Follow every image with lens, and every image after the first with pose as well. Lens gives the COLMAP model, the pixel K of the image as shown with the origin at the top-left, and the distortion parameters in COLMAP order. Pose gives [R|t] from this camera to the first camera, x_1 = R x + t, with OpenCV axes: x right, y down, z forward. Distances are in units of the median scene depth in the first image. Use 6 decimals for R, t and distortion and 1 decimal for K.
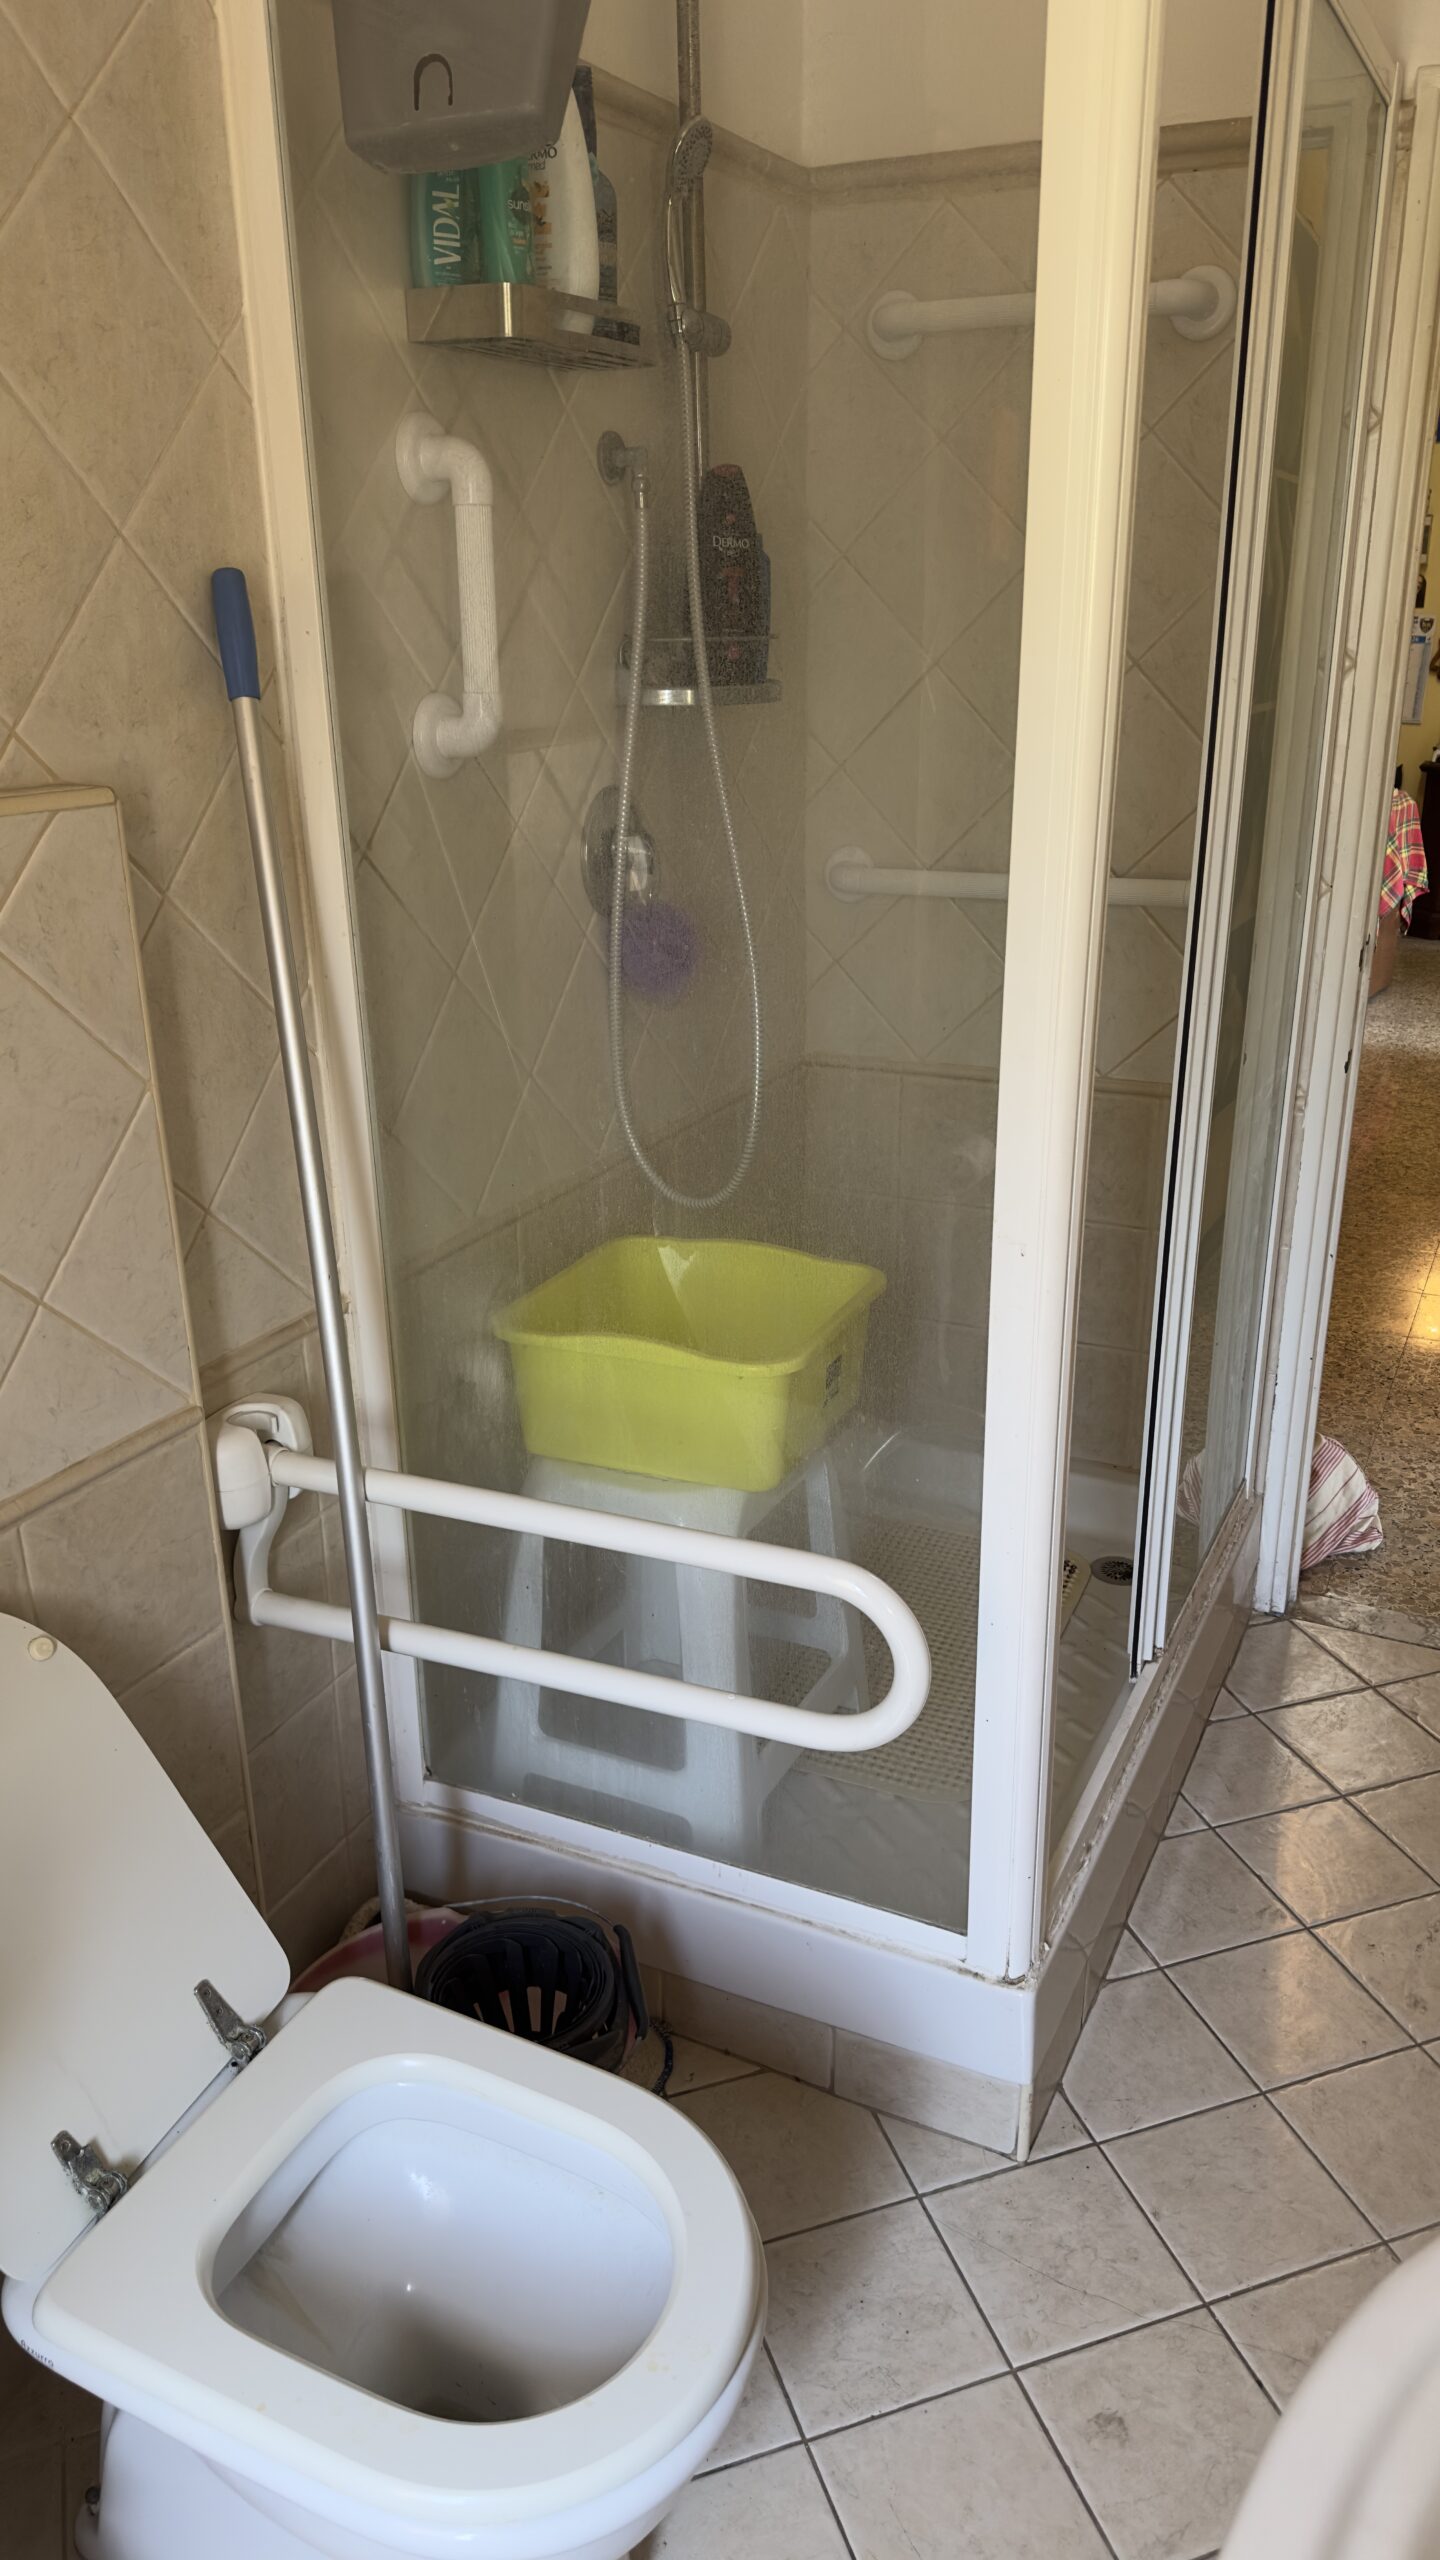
lens RADIAL K [[1780.9, 0, 799.8], [0, 1780.9, 1296.6], [0, 0, 1]] dist [0.071576, -0.100571]
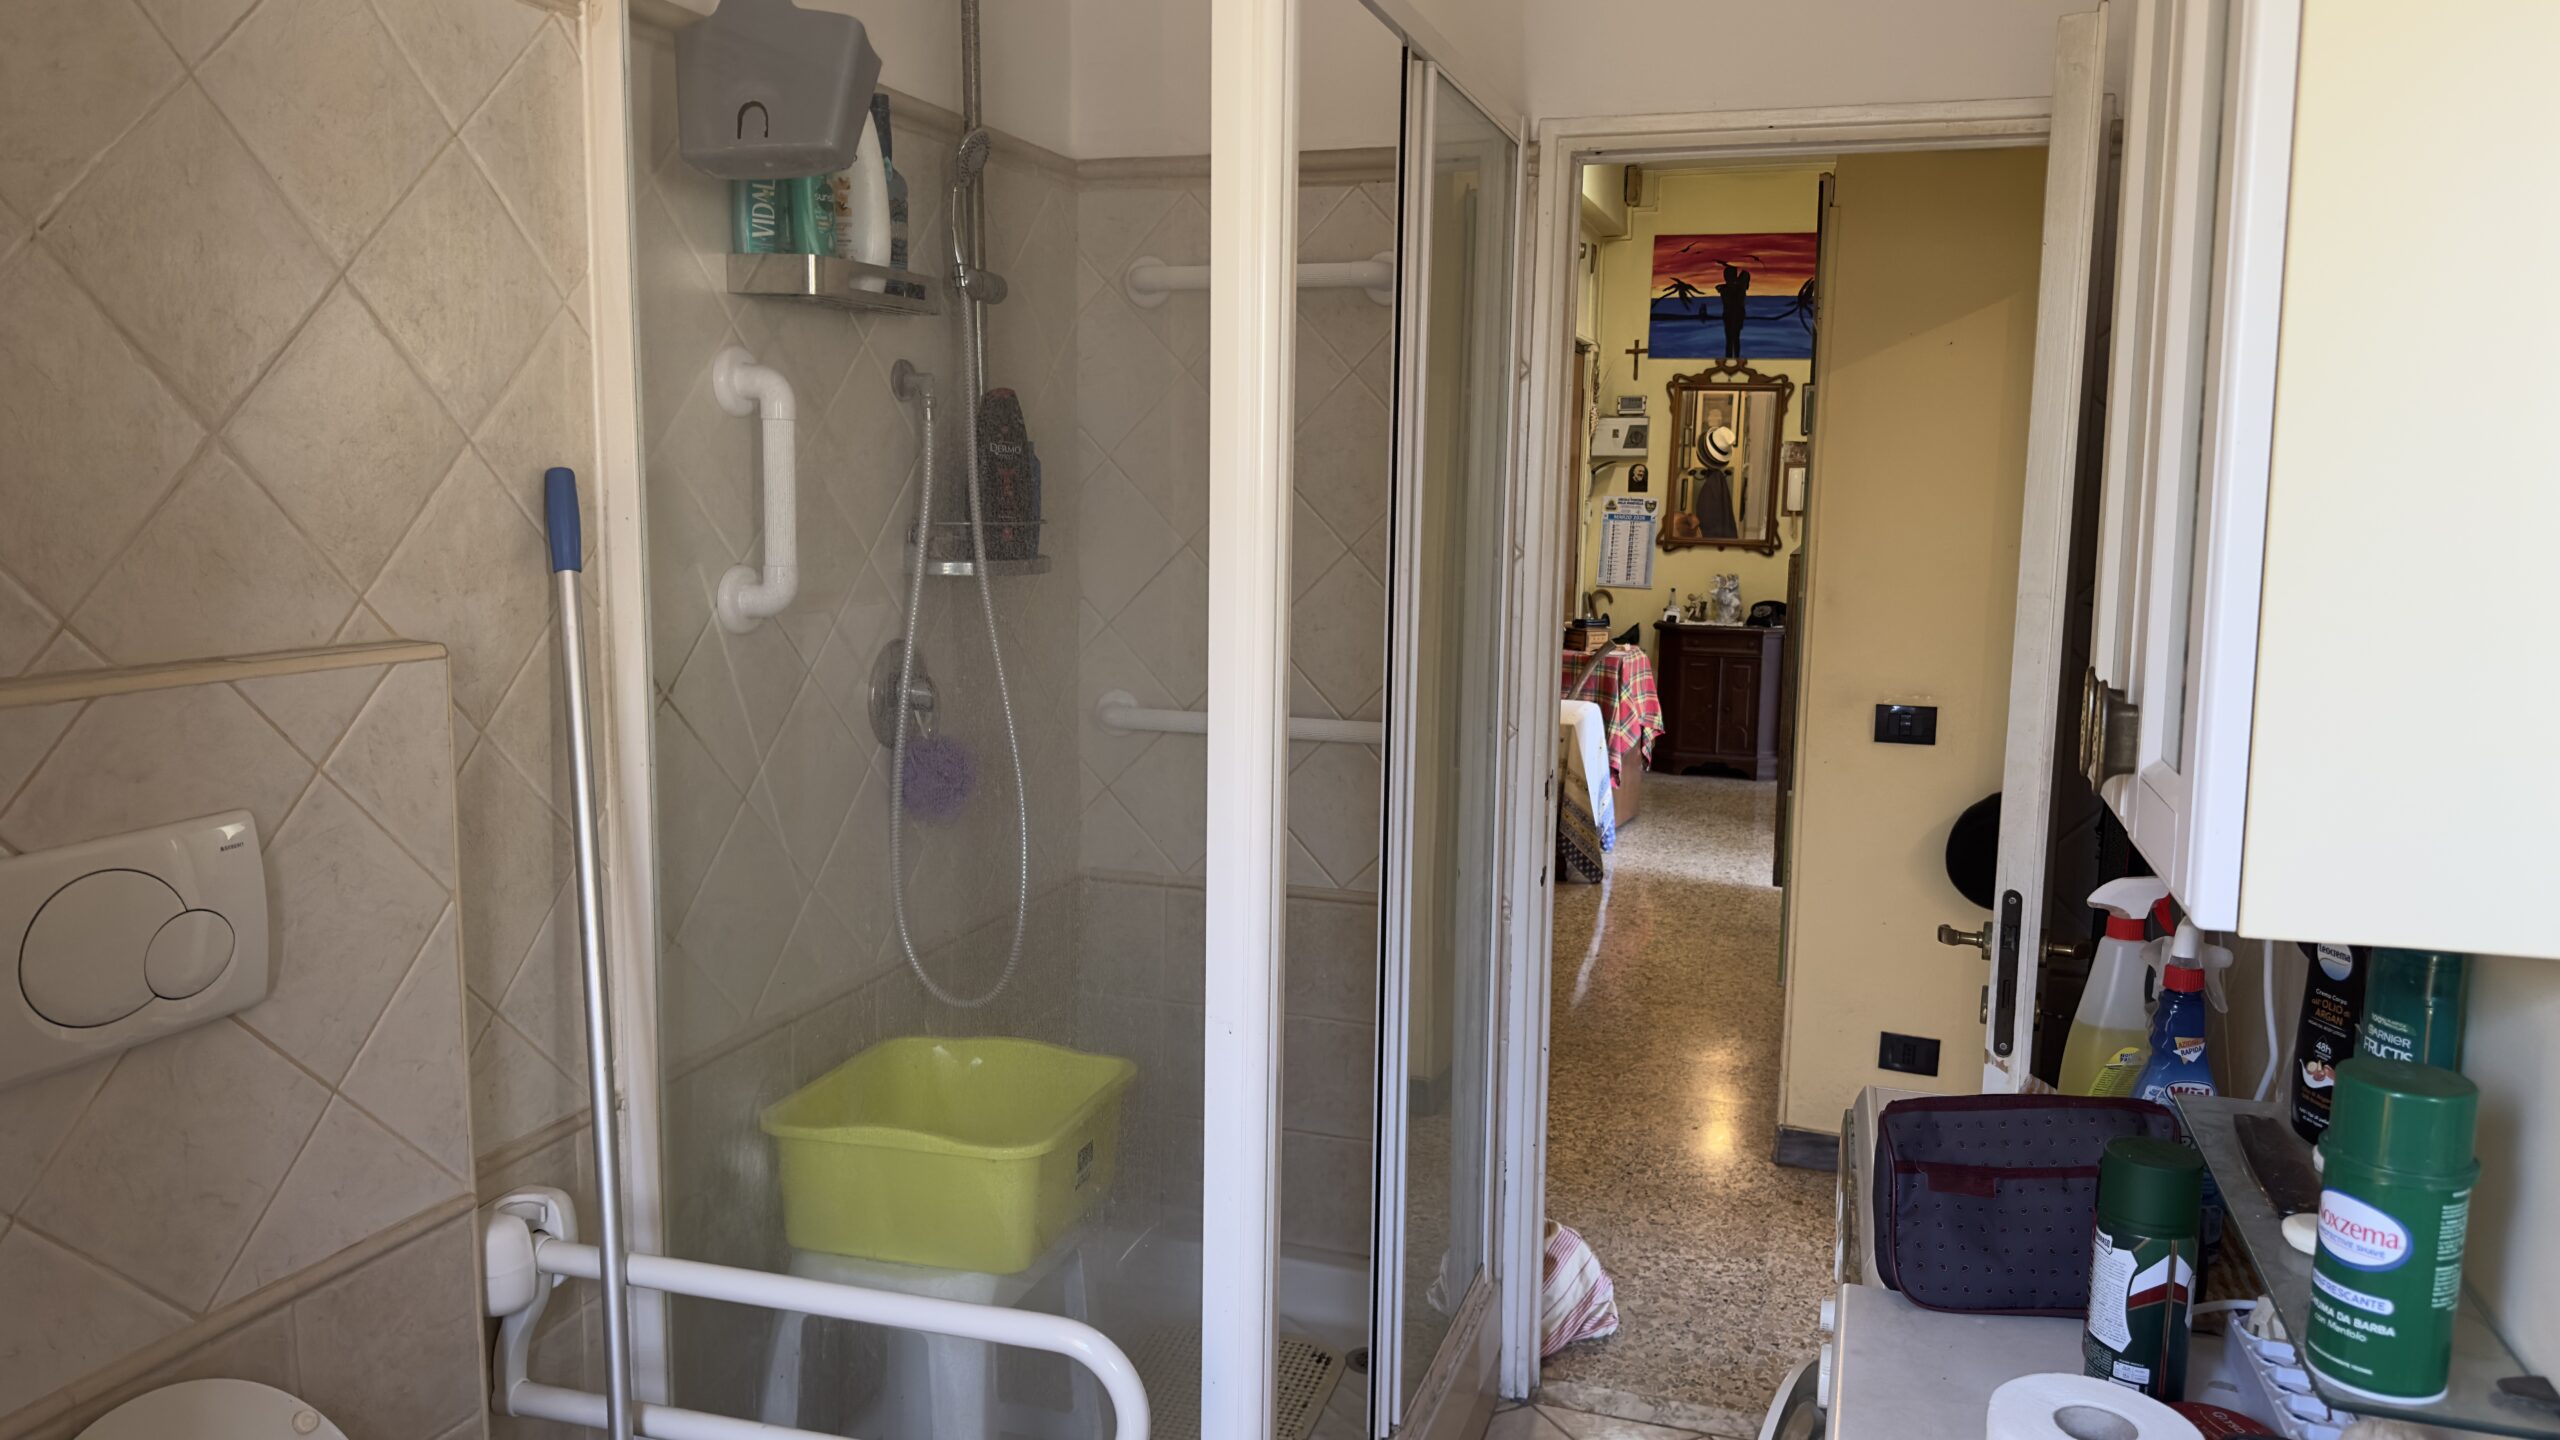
lens RADIAL K [[1777.9, 0, 1328.9], [0, 1777.9, 738.2], [0, 0, 1]] dist [0.106700, -0.180876]
pose [[0.993140, 0.006268, 0.116767, 0.042818], [0.018892, 0.976844, -0.213119, 0.031118], [-0.115399, 0.213863, 0.970024, -0.153818]]
